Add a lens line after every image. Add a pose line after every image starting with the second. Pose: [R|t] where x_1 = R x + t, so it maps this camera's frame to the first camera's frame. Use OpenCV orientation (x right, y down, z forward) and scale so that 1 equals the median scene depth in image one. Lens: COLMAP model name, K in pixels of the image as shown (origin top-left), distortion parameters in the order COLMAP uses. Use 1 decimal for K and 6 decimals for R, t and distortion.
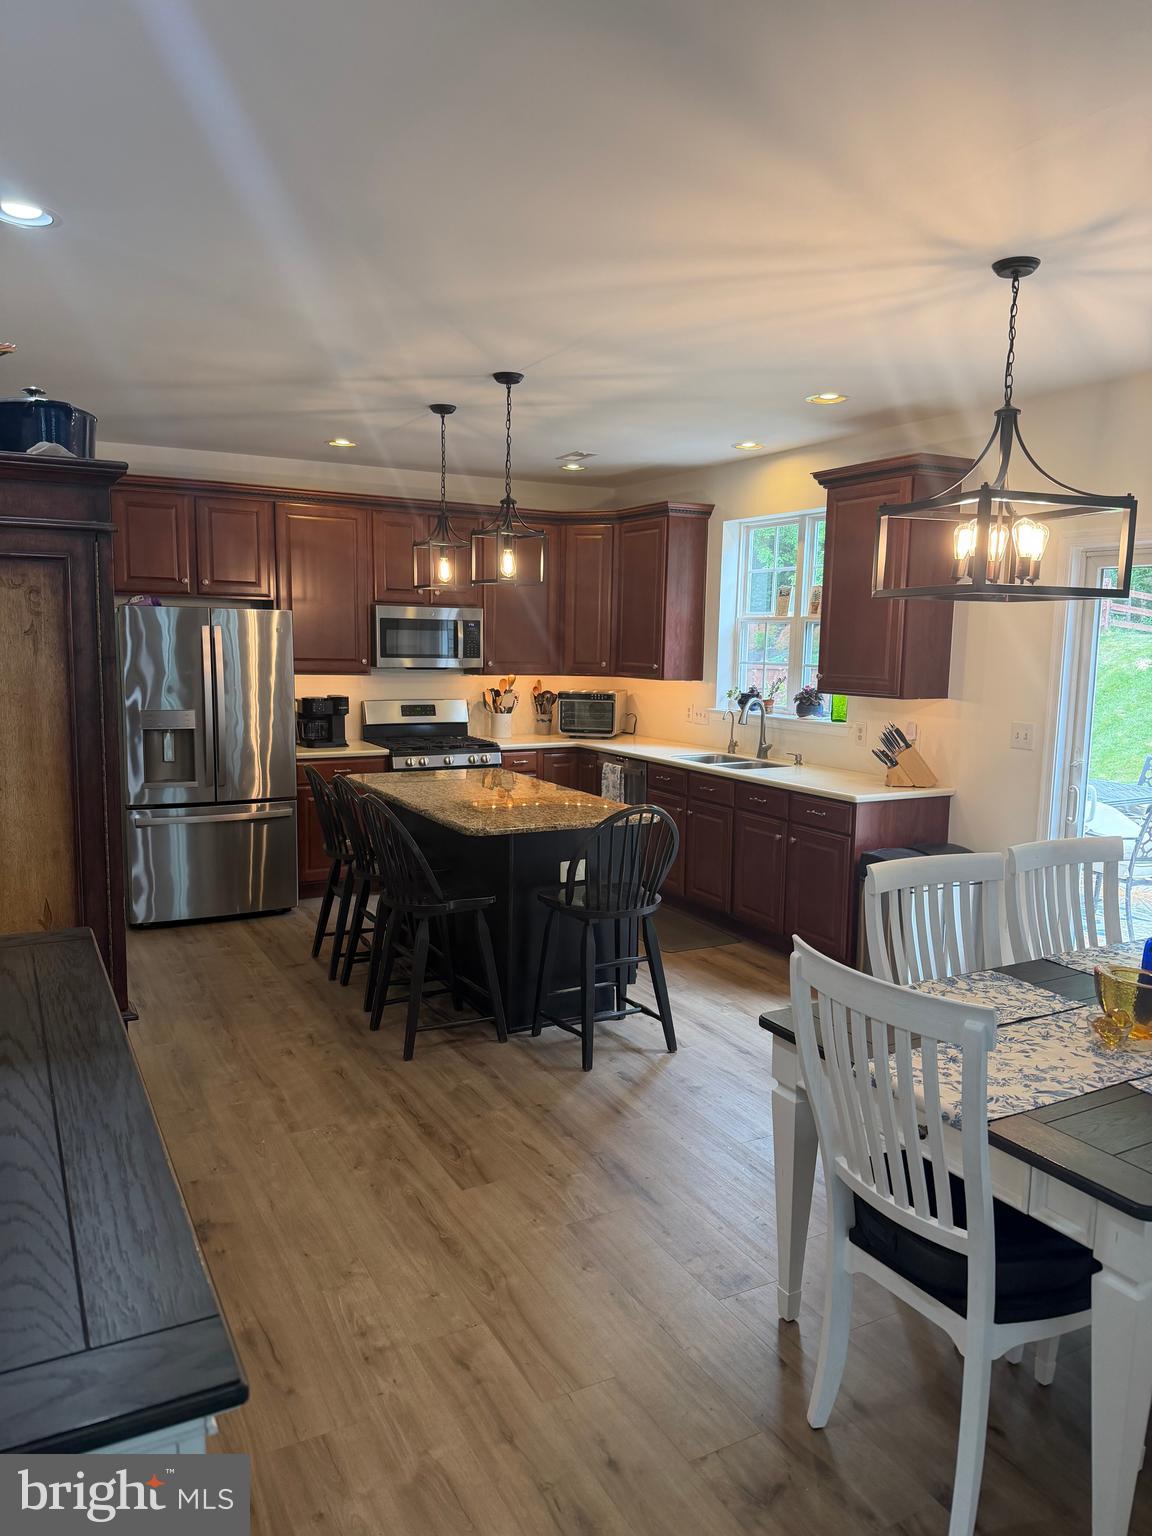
lens RADIAL K [[1102.3, 0, 582.6], [0, 1102.3, 772.0], [0, 0, 1]] dist [0.040517, -0.061121]
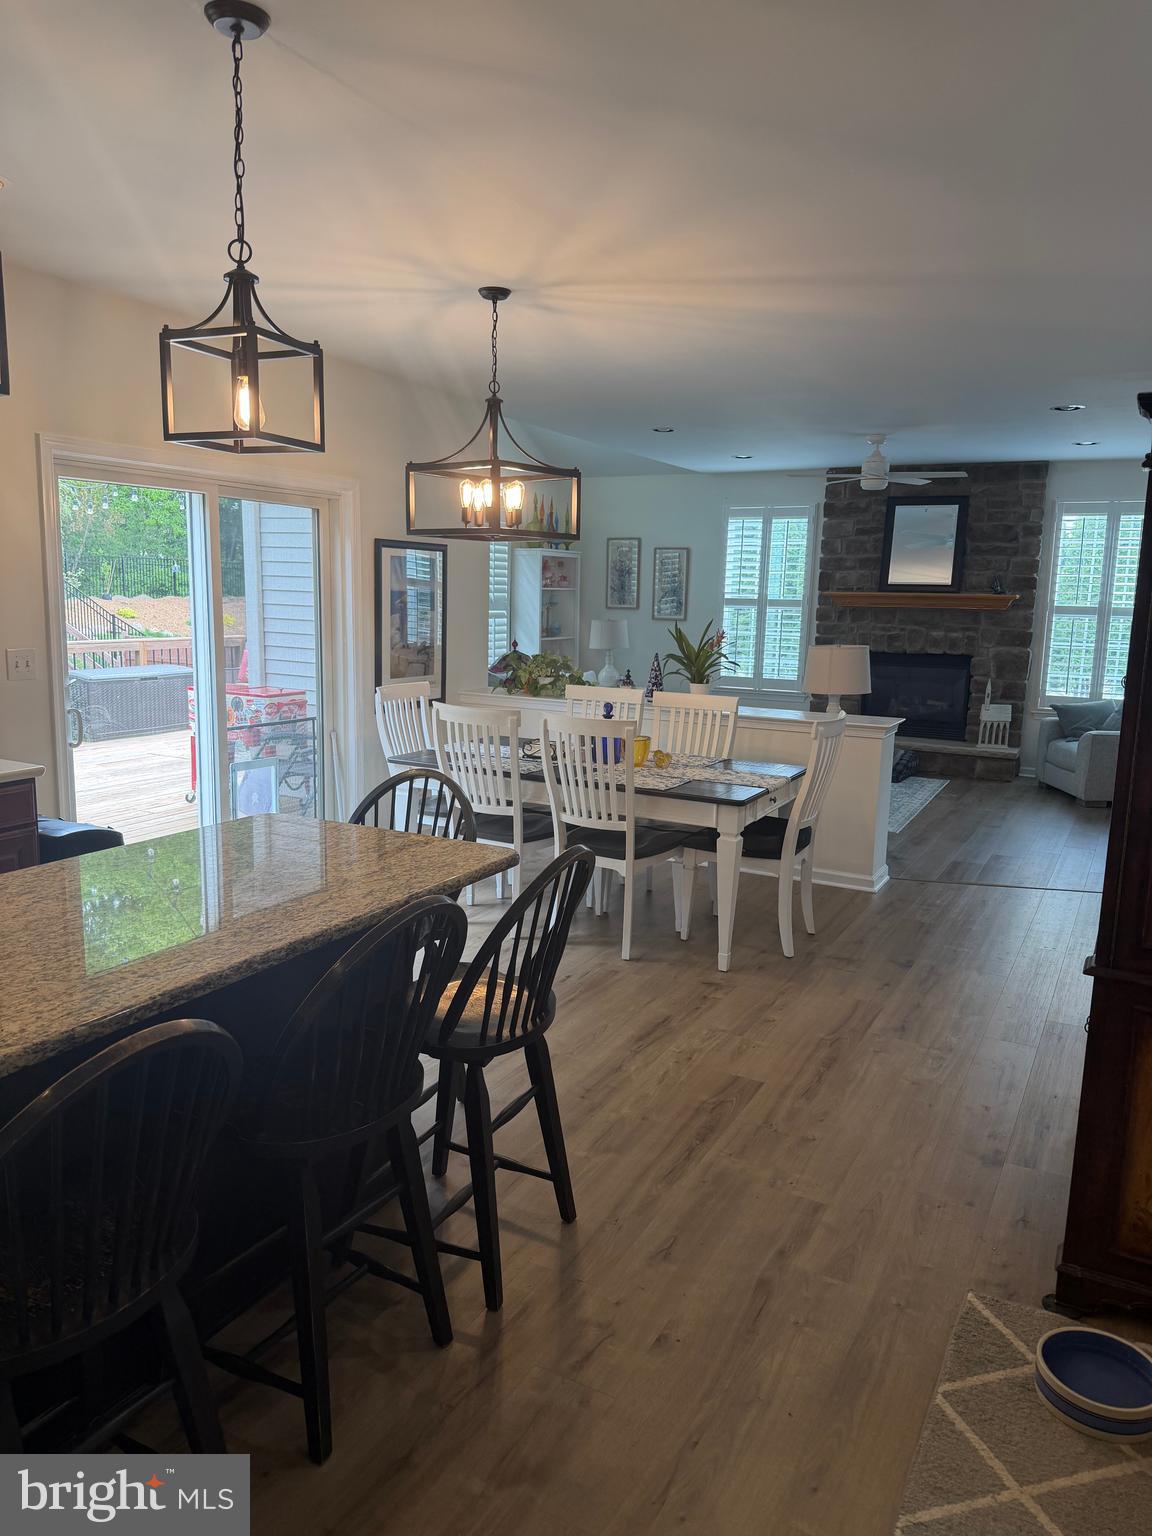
lens RADIAL K [[1102.3, 0, 581.5], [0, 1102.3, 770.8], [0, 0, 1]] dist [0.040517, -0.061121]
pose [[-0.556842, -0.163642, 0.814339, -0.756172], [0.083753, 0.964343, 0.251056, -0.184651], [-0.826385, 0.208002, -0.523281, 1.484235]]
